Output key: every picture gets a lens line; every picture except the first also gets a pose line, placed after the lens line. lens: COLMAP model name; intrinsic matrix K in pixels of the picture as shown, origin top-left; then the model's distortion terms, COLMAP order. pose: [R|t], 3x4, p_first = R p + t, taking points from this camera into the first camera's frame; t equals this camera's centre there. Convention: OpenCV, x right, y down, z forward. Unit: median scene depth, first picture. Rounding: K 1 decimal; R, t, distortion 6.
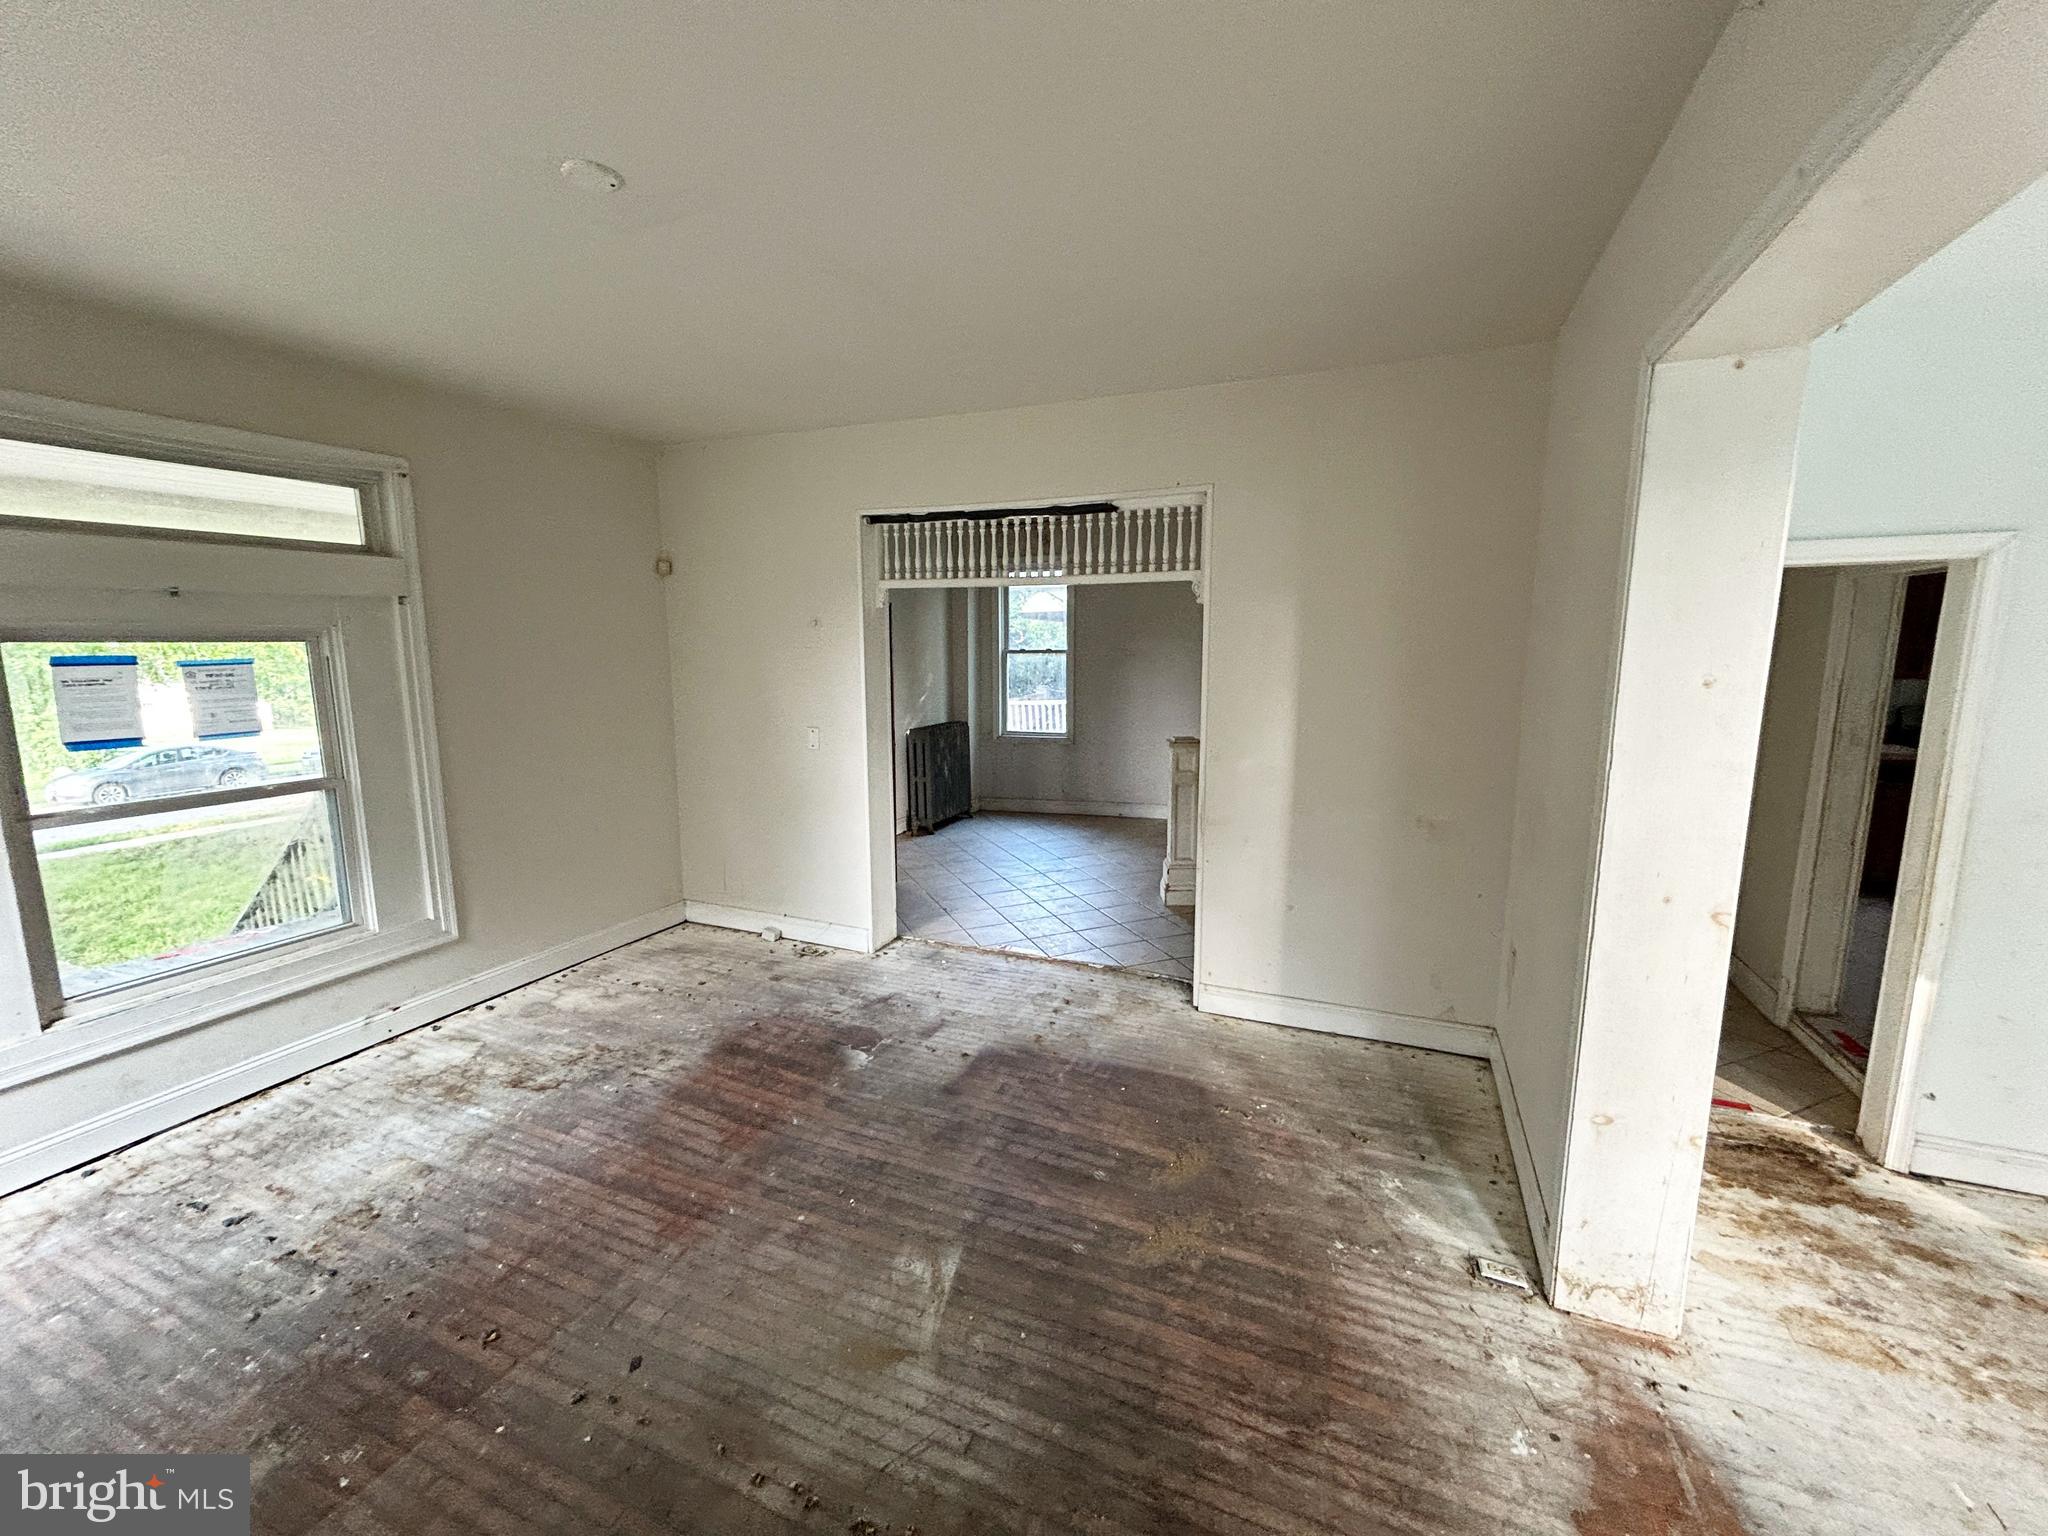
lens RADIAL K [[828.3, 0, 1022.6], [0, 828.3, 764.4], [0, 0, 1]] dist [-0.000643, 0.000834]
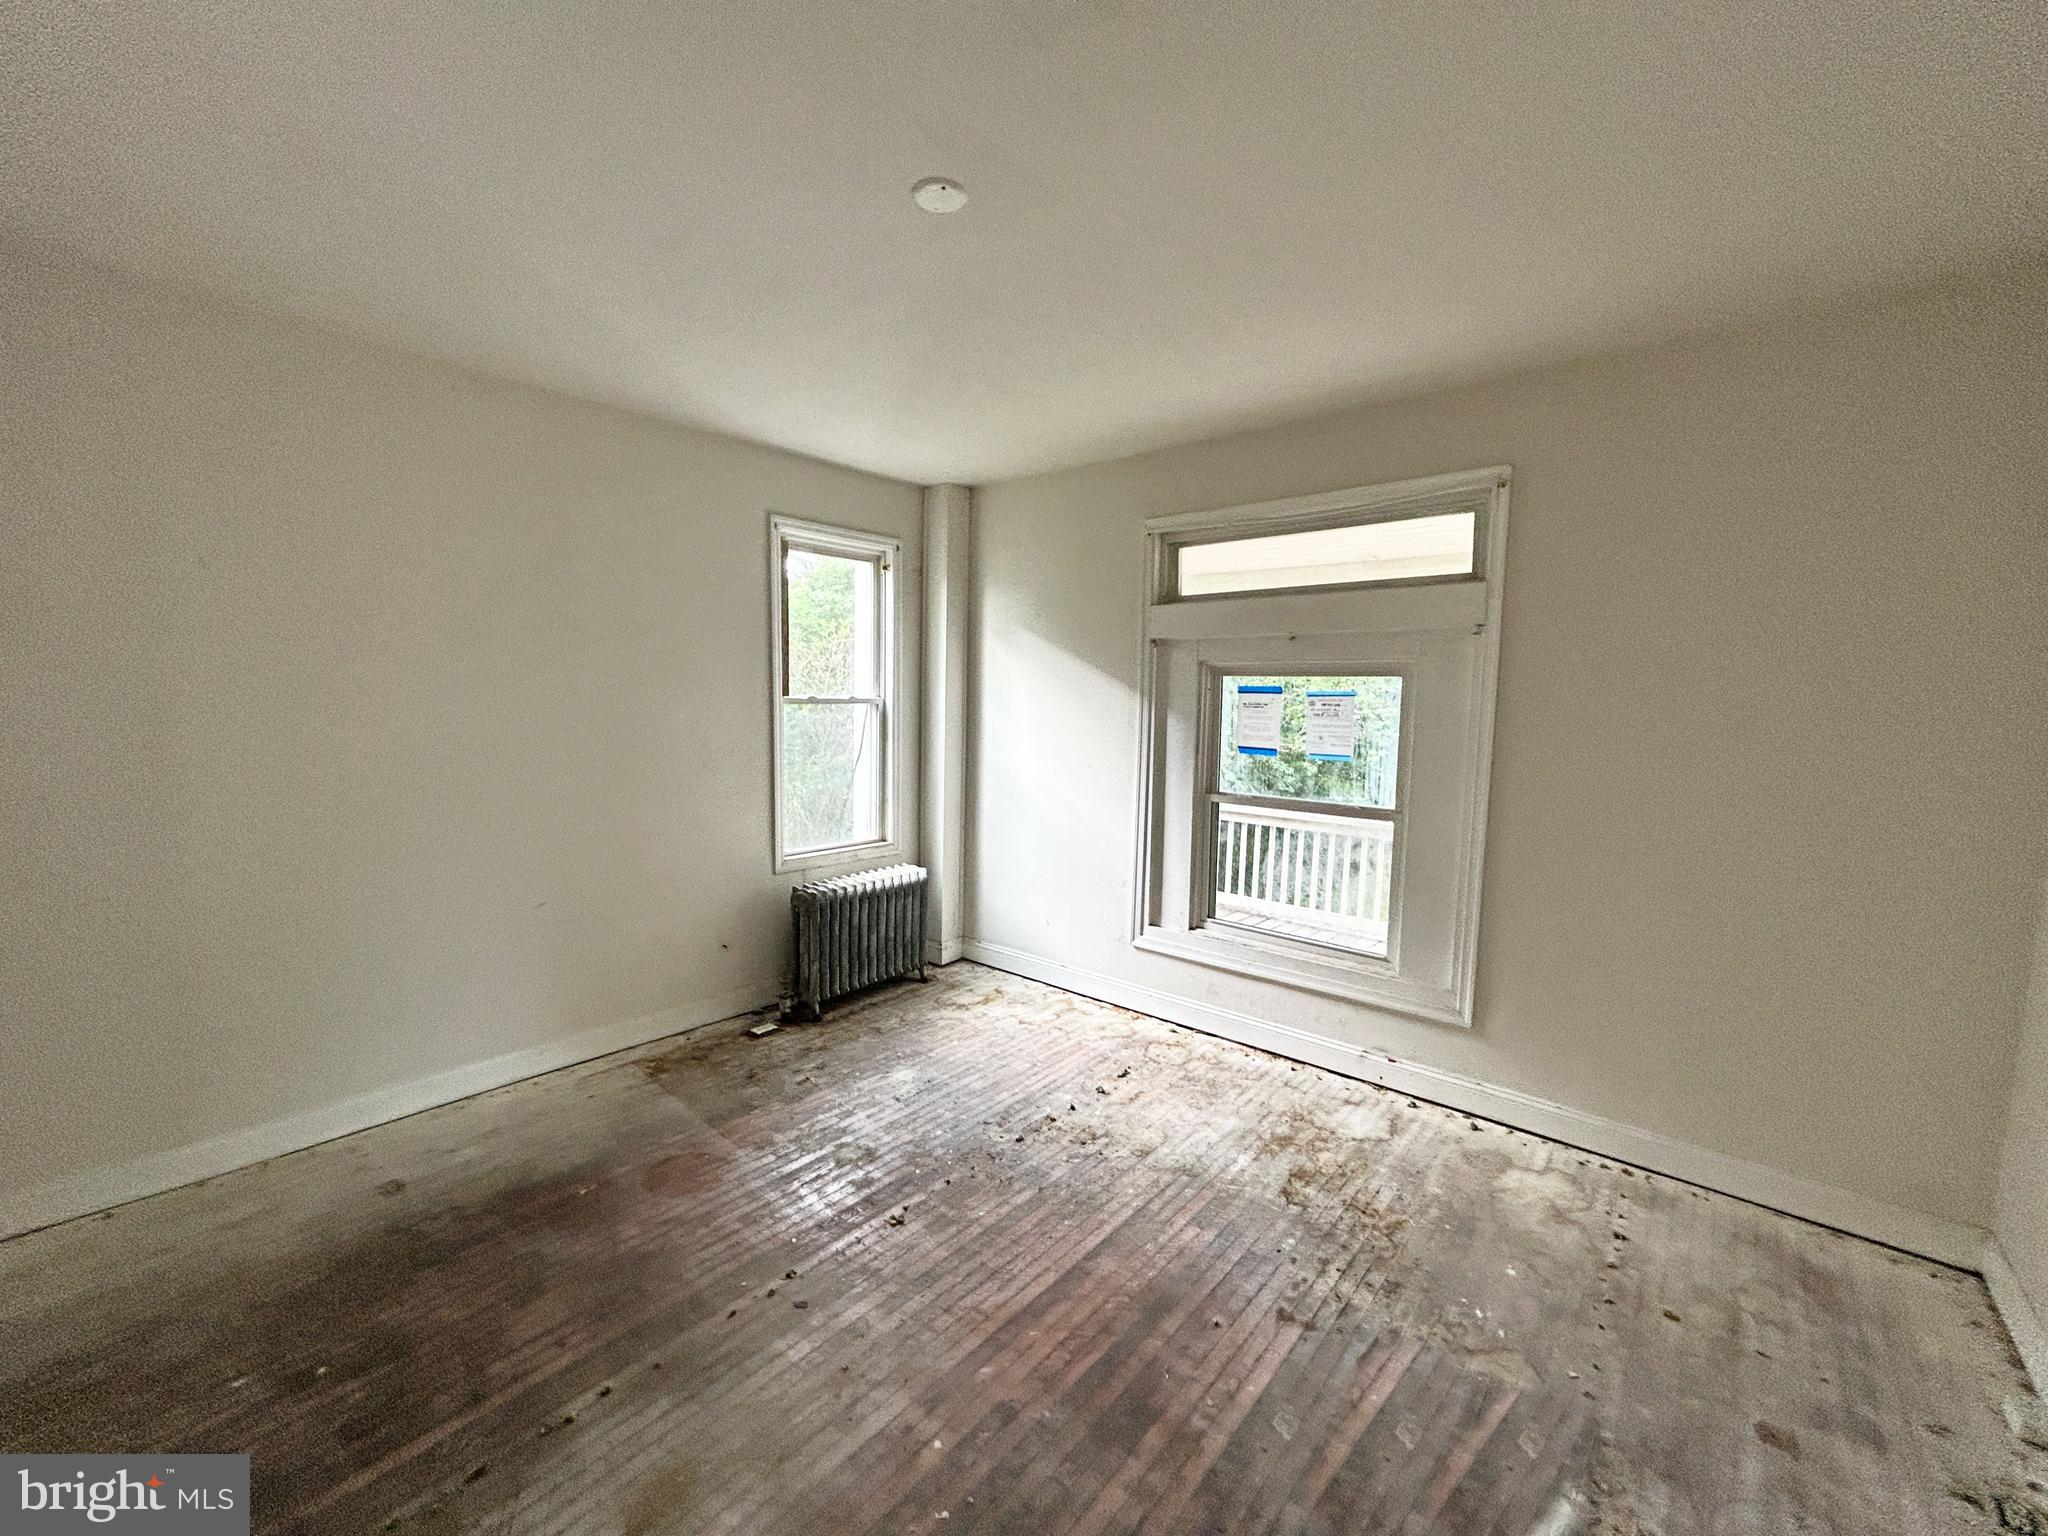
lens RADIAL K [[828.3, 0, 1023.3], [0, 828.3, 770.3], [0, 0, 1]] dist [-0.000643, 0.000834]
pose [[-0.297253, 0.099353, -0.949616, 0.304722], [-0.152319, 0.976900, 0.149887, -0.138410], [0.942571, 0.189199, -0.275253, 1.016655]]
